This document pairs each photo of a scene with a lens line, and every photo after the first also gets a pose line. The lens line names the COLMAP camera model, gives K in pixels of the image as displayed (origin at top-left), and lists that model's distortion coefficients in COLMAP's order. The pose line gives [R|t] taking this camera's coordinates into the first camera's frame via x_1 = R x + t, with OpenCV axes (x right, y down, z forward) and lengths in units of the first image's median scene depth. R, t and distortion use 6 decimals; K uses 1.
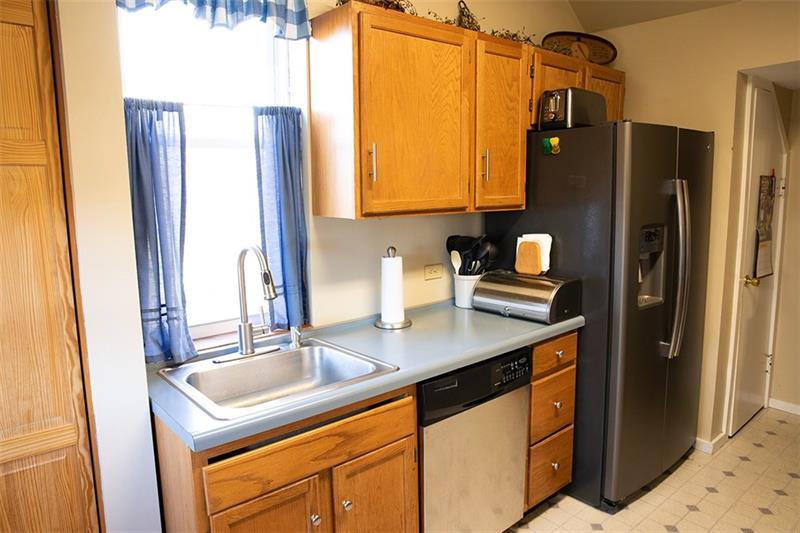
lens RADIAL K [[544.4, 0, 399.4], [0, 544.4, 264.6], [0, 0, 1]] dist [-0.055295, 0.004283]
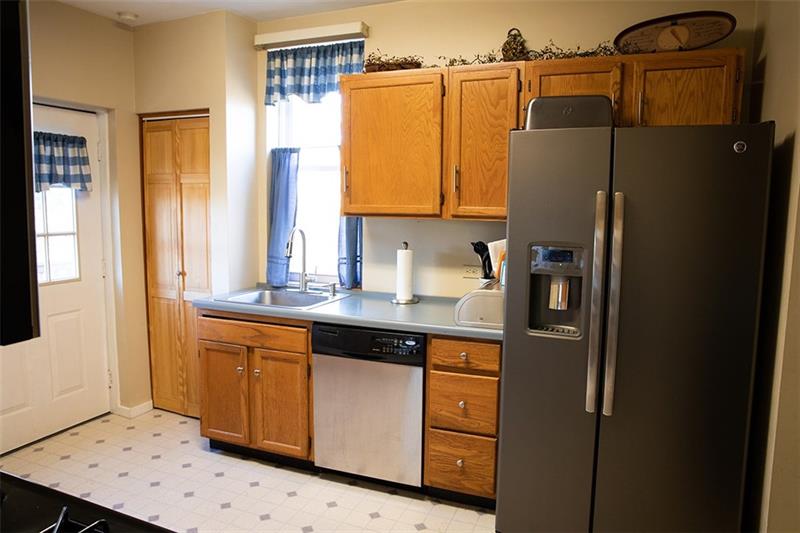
lens RADIAL K [[544.4, 0, 399.7], [0, 544.4, 266.2], [0, 0, 1]] dist [-0.055295, 0.004283]
pose [[0.466400, 0.128233, -0.875230, 1.265728], [-0.146864, 0.986930, 0.066336, -0.066068], [0.872297, 0.097601, 0.479137, 0.400760]]
